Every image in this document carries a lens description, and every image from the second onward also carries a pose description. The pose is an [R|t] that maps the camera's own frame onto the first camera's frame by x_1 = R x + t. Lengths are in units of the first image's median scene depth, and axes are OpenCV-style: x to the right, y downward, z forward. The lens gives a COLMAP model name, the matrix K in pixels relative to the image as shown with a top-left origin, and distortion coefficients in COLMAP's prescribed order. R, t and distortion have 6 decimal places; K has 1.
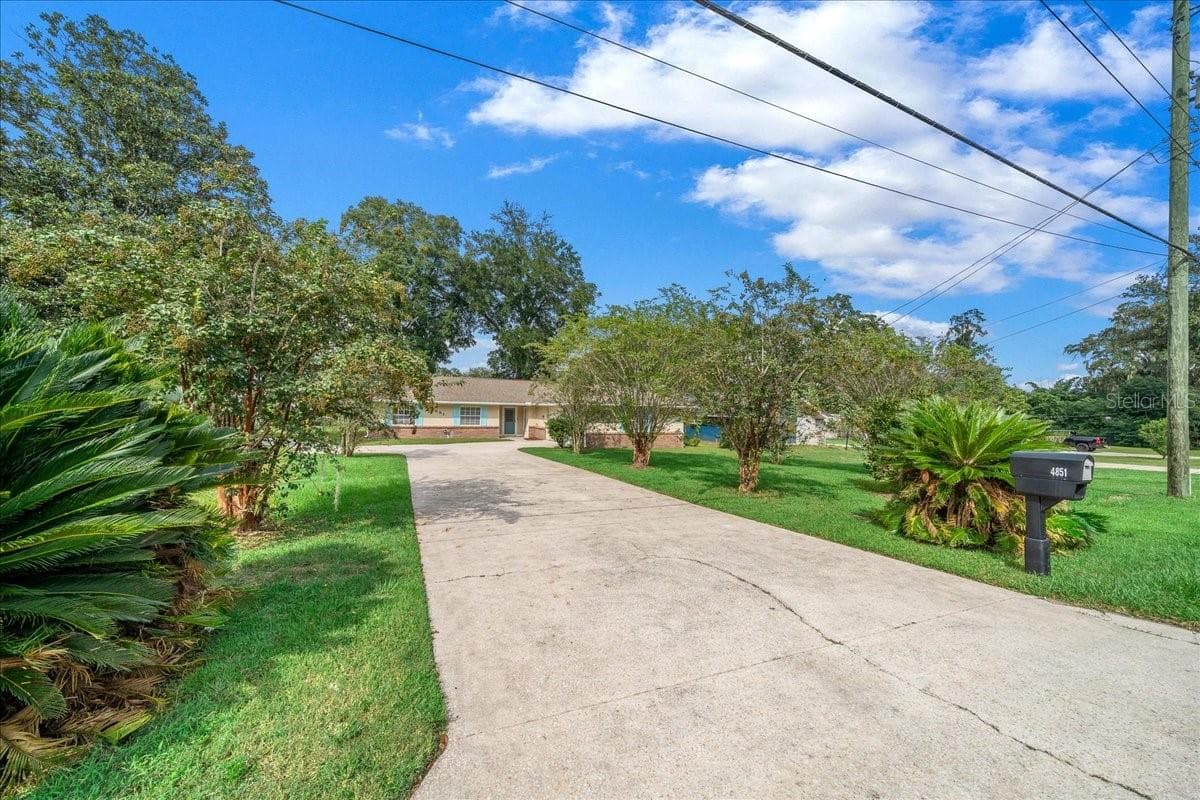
lens RADIAL K [[420.1, 0, 613.8], [0, 420.1, 417.6], [0, 0, 1]] dist [-0.006843, 0.000503]
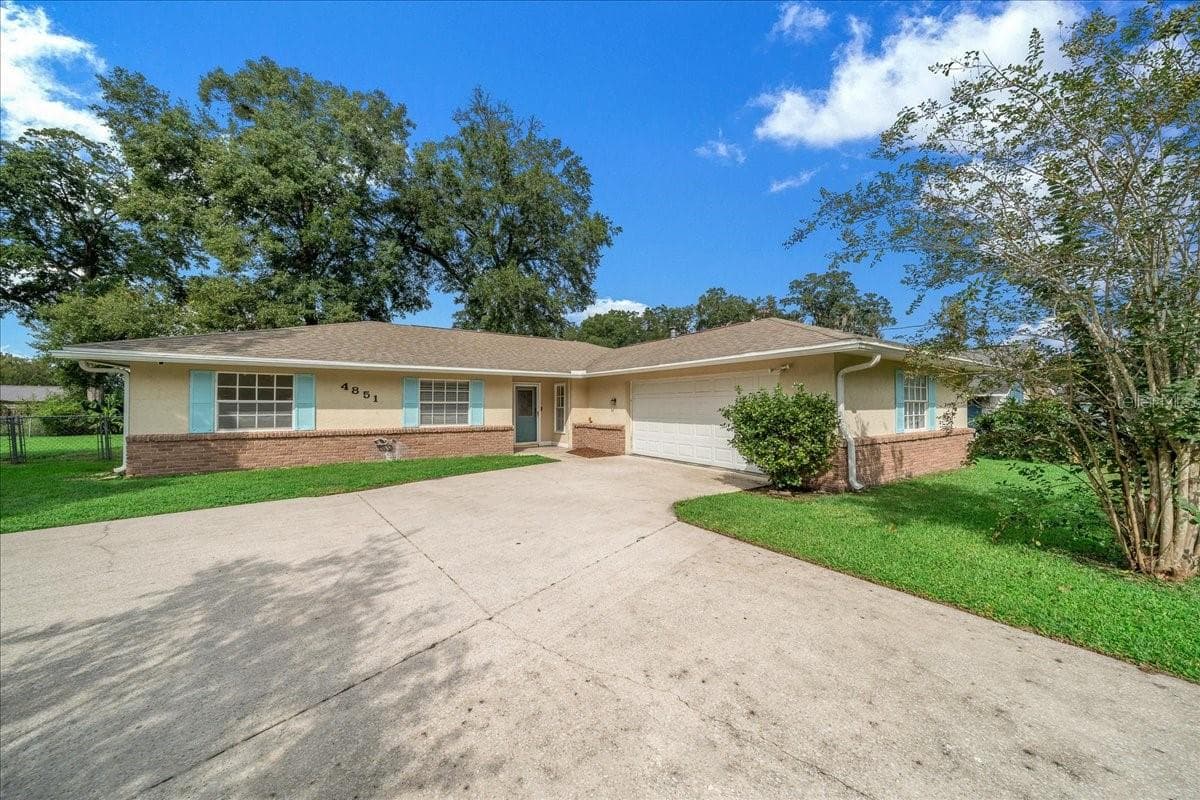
lens RADIAL K [[408.4, 0, 601.7], [0, 408.4, 397.7], [0, 0, 1]] dist [-0.007435, 0.000879]
pose [[0.994410, -0.018046, 0.104030, -0.123630], [0.021953, 0.999091, -0.036536, 0.004617], [-0.103276, 0.038615, 0.993903, 0.314764]]
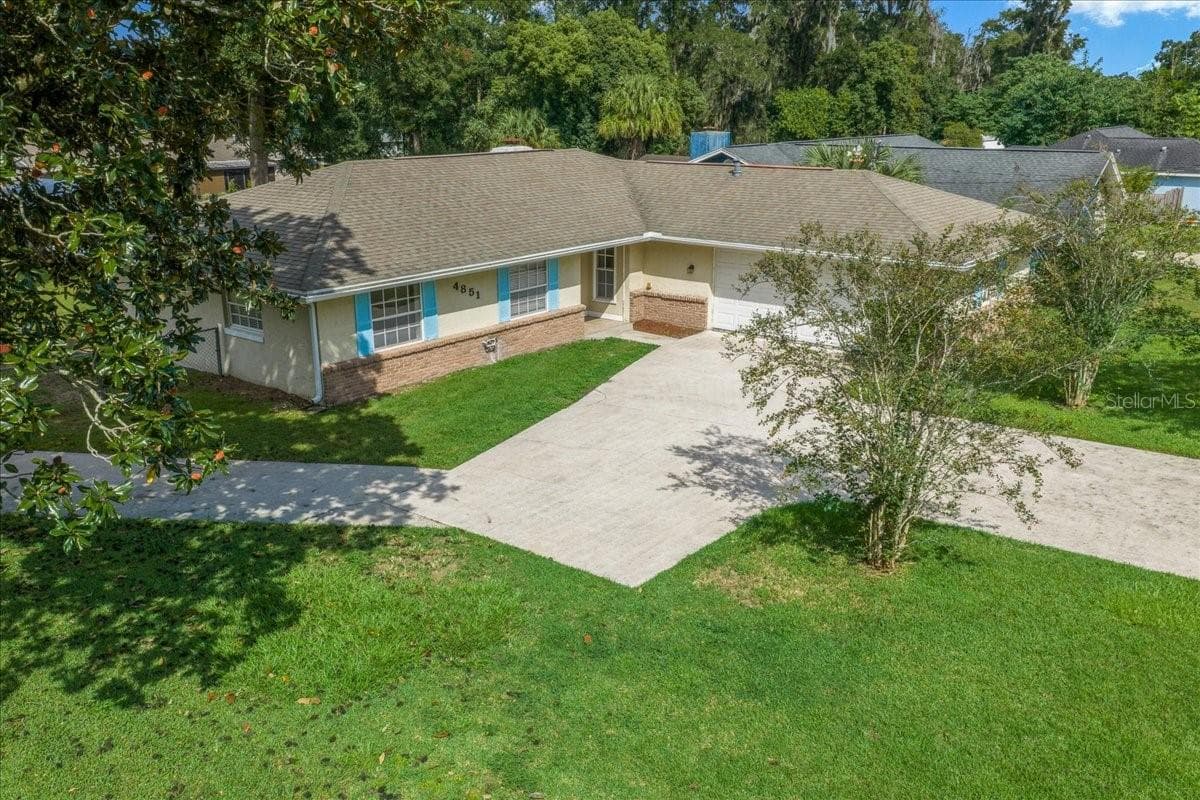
lens RADIAL K [[994.0, 0, 597.5], [0, 994.0, 403.2], [0, 0, 1]] dist [0.012150, -0.012529]
pose [[0.912281, -0.138401, 0.385472, -0.331781], [0.026798, 0.959328, 0.281019, -0.076738], [-0.408687, -0.246038, 0.878886, 0.120329]]
